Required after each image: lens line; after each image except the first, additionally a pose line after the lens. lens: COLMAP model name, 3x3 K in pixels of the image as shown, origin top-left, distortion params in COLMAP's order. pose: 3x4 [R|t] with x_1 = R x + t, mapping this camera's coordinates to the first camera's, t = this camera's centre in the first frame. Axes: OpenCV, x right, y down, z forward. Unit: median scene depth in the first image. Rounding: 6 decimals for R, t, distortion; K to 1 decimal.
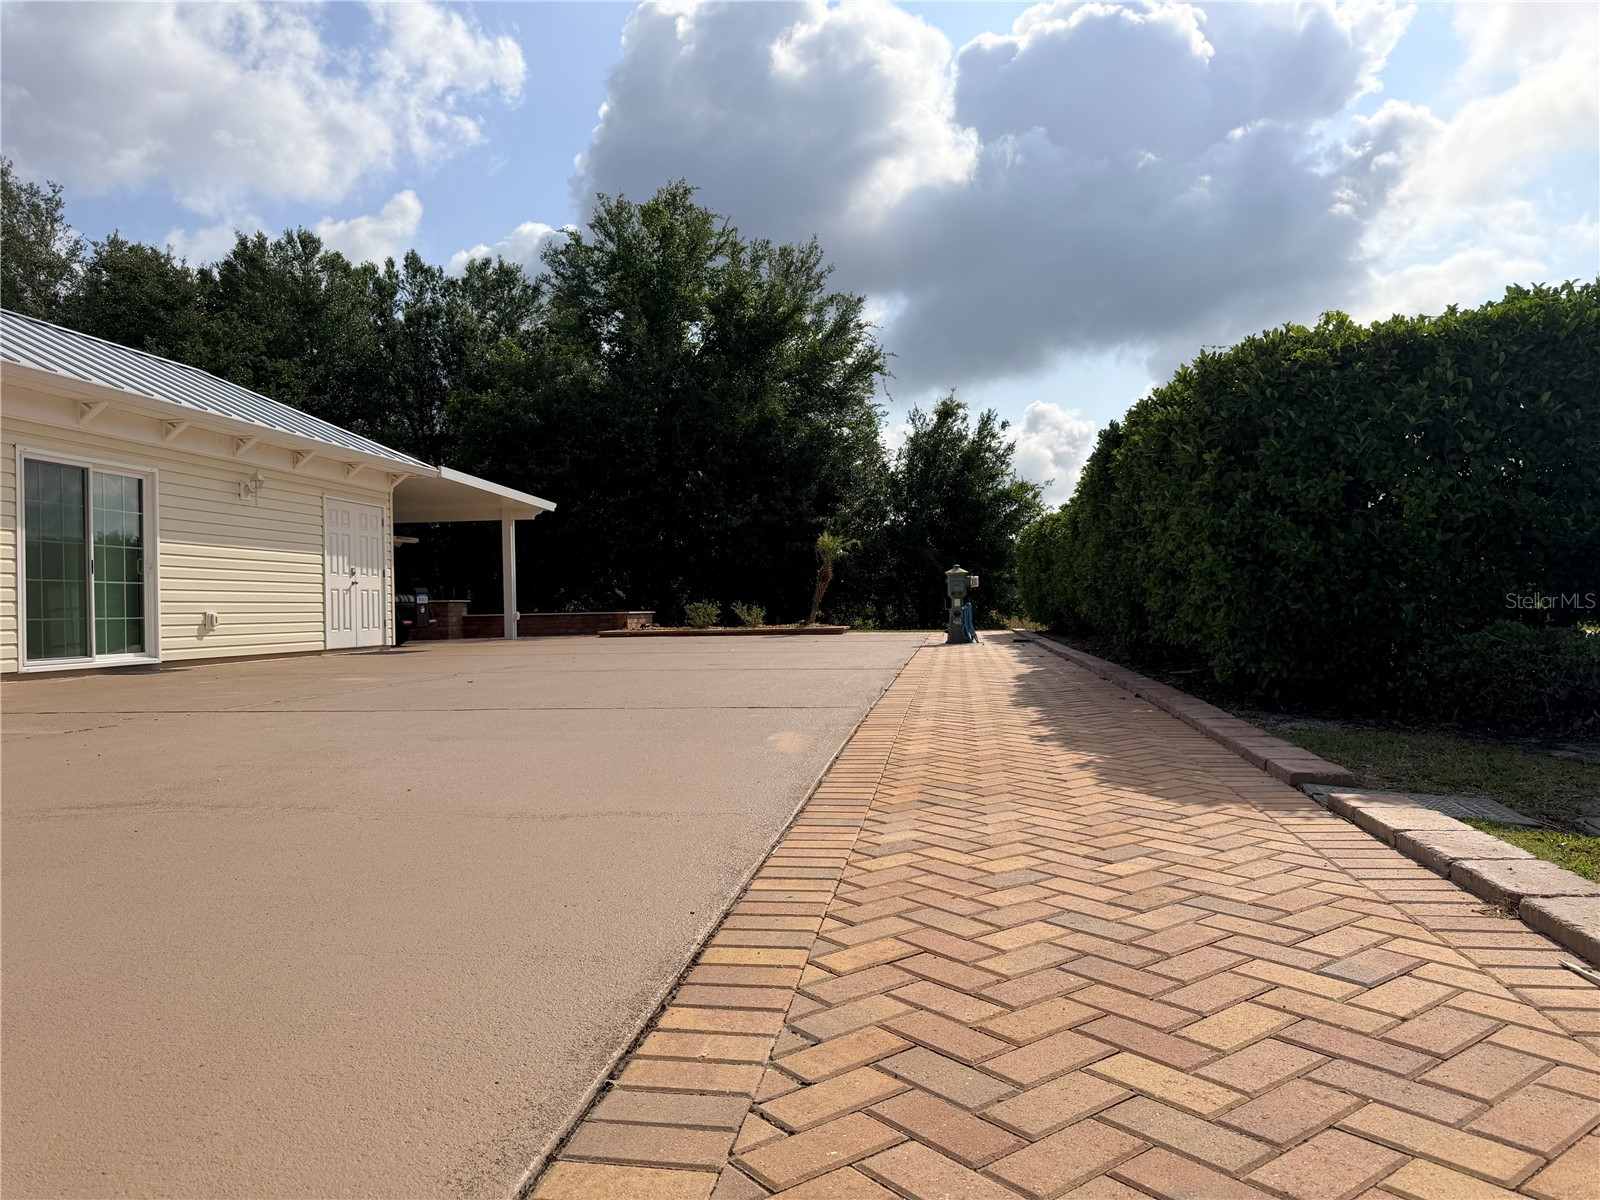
lens RADIAL K [[1121.1, 0, 820.0], [0, 1121.1, 609.3], [0, 0, 1]] dist [0.132926, -0.214934]
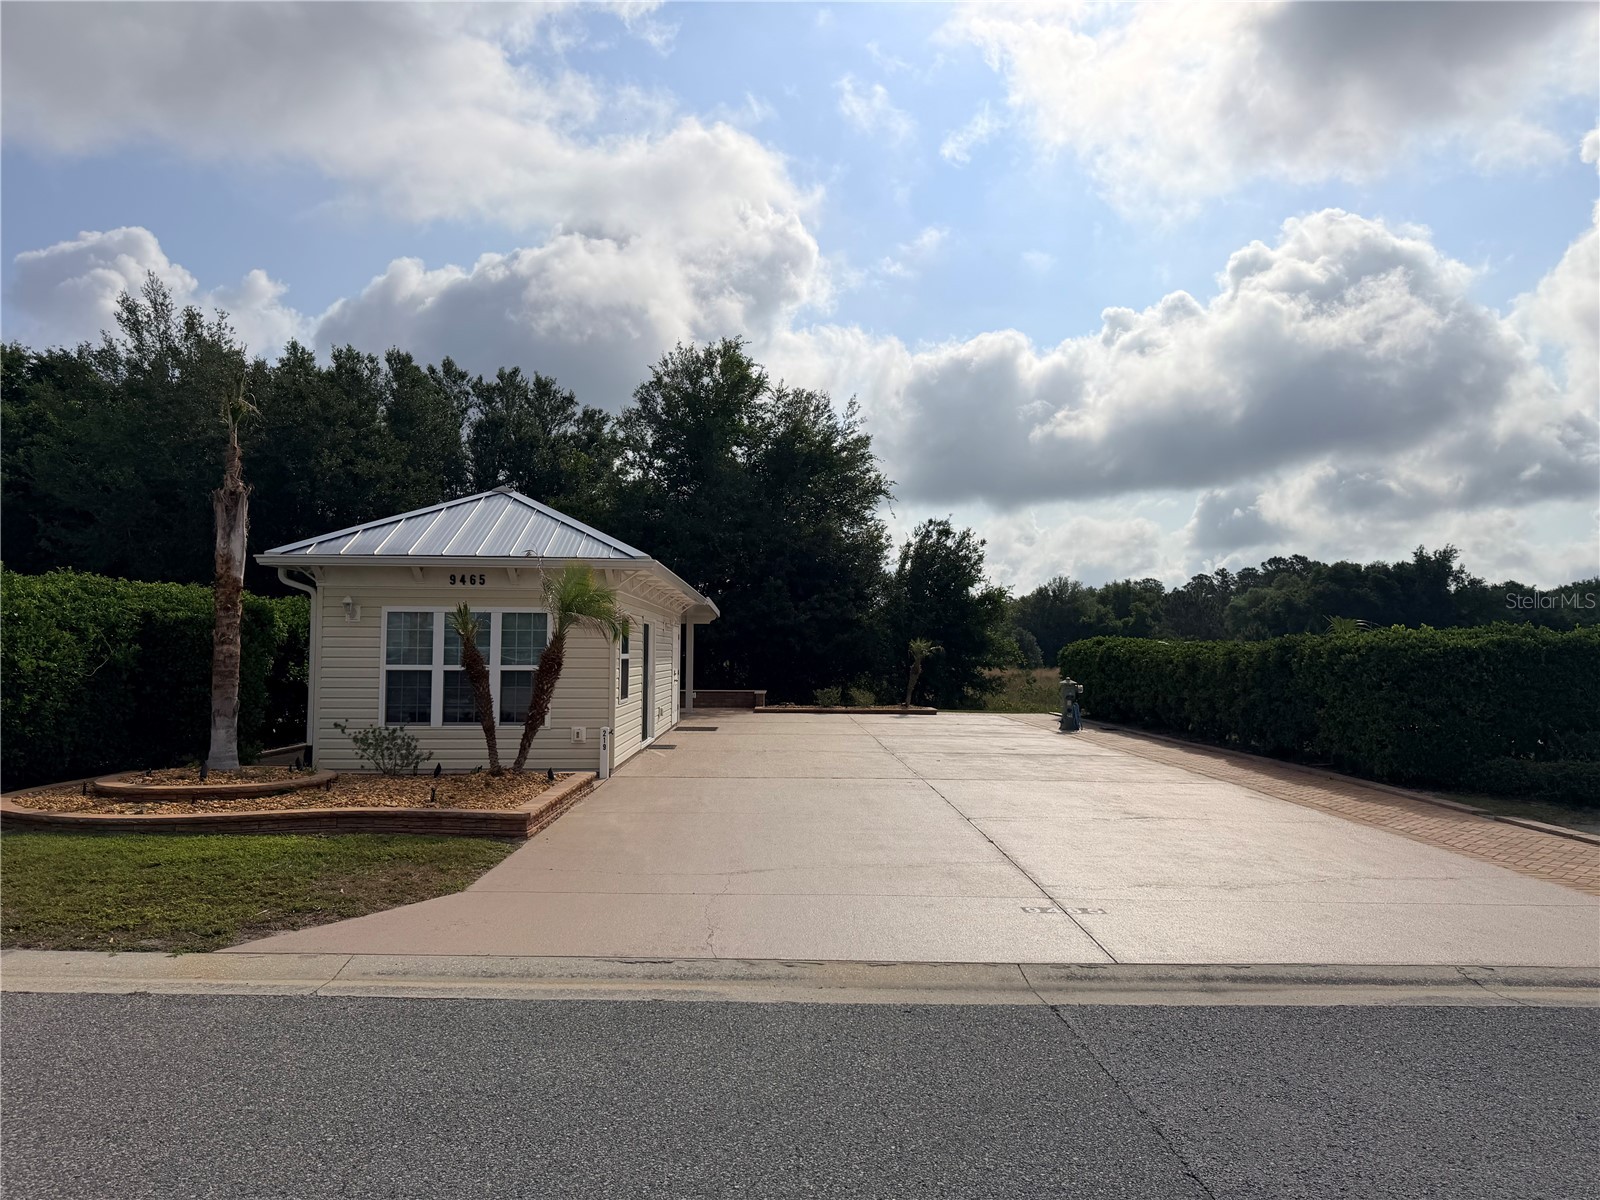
lens RADIAL K [[1121.1, 0, 820.0], [0, 1121.1, 609.3], [0, 0, 1]] dist [0.132926, -0.214934]
pose [[0.985374, 0.027069, 0.168240, -0.342720], [-0.020346, 0.998929, -0.041561, -0.044843], [-0.169184, 0.037530, 0.984870, -0.330342]]
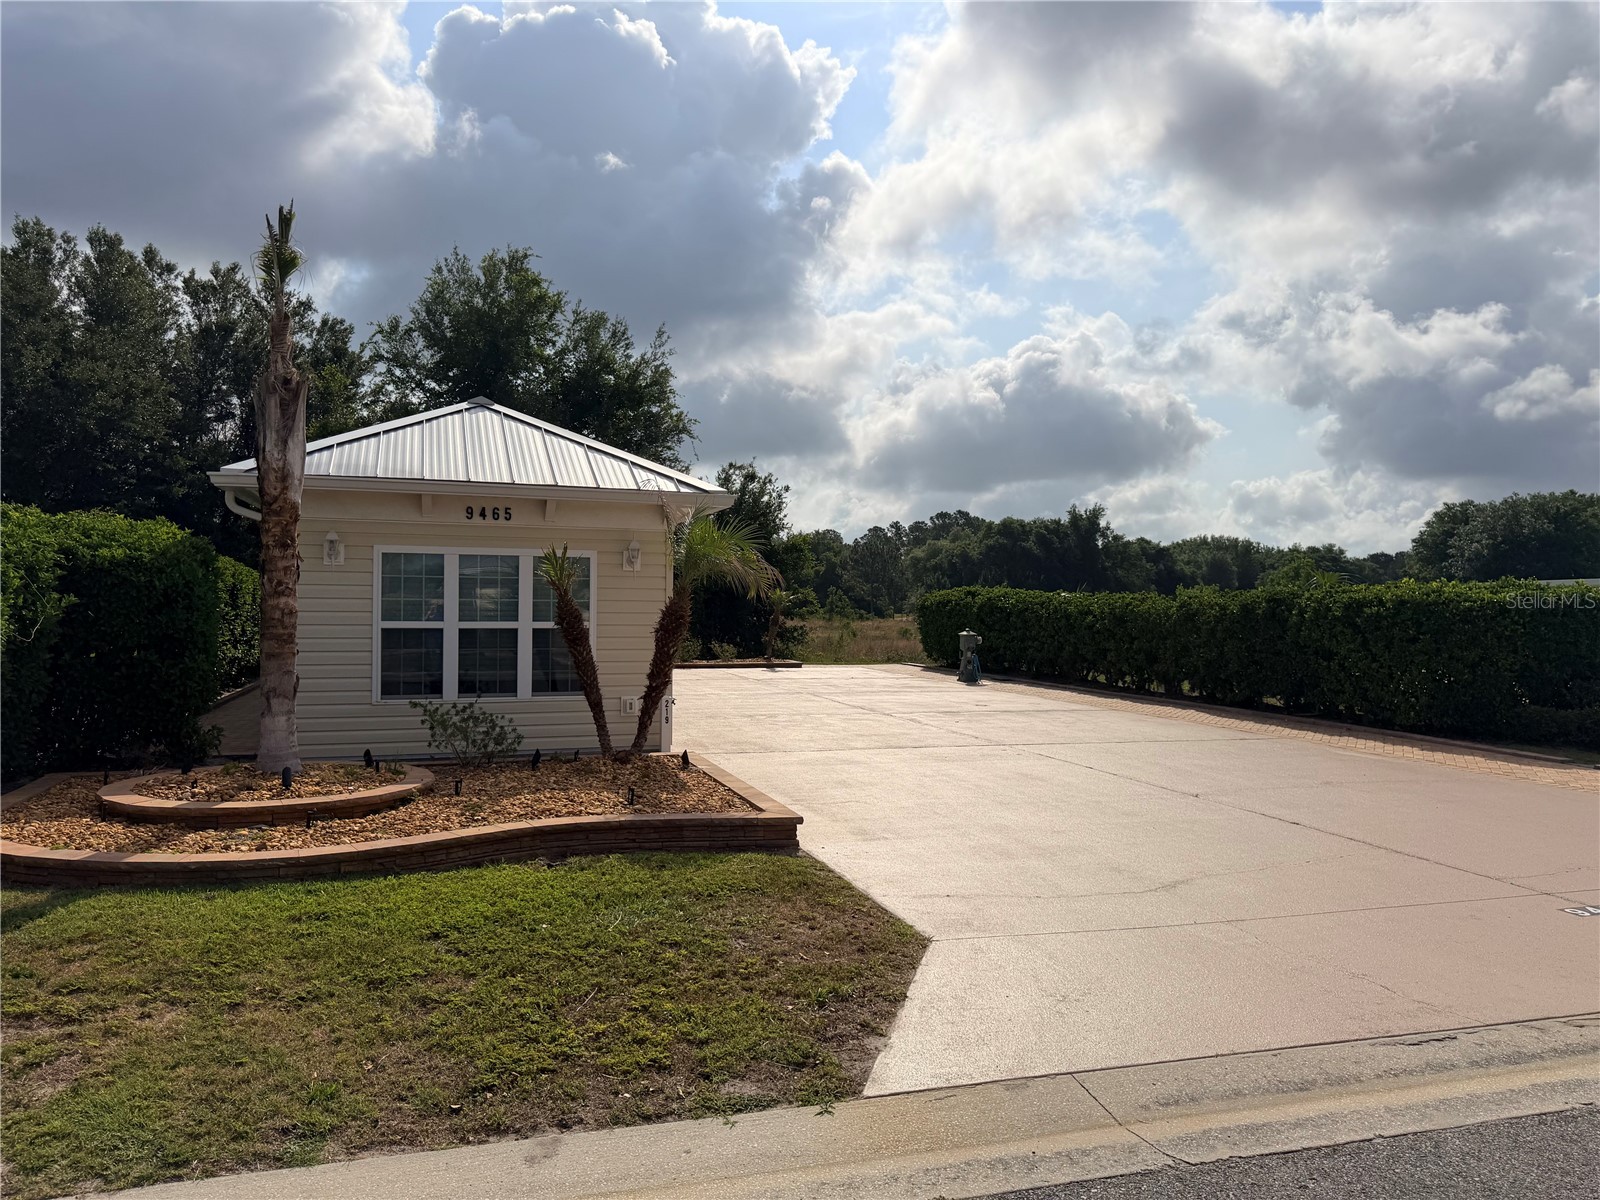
lens RADIAL K [[1121.1, 0, 820.0], [0, 1121.1, 609.3], [0, 0, 1]] dist [0.132926, -0.214934]
pose [[0.898144, 0.018985, 0.439291, -0.513408], [-0.020761, 0.999784, -0.000762, -0.044143], [-0.439211, -0.008436, 0.898344, -0.190492]]
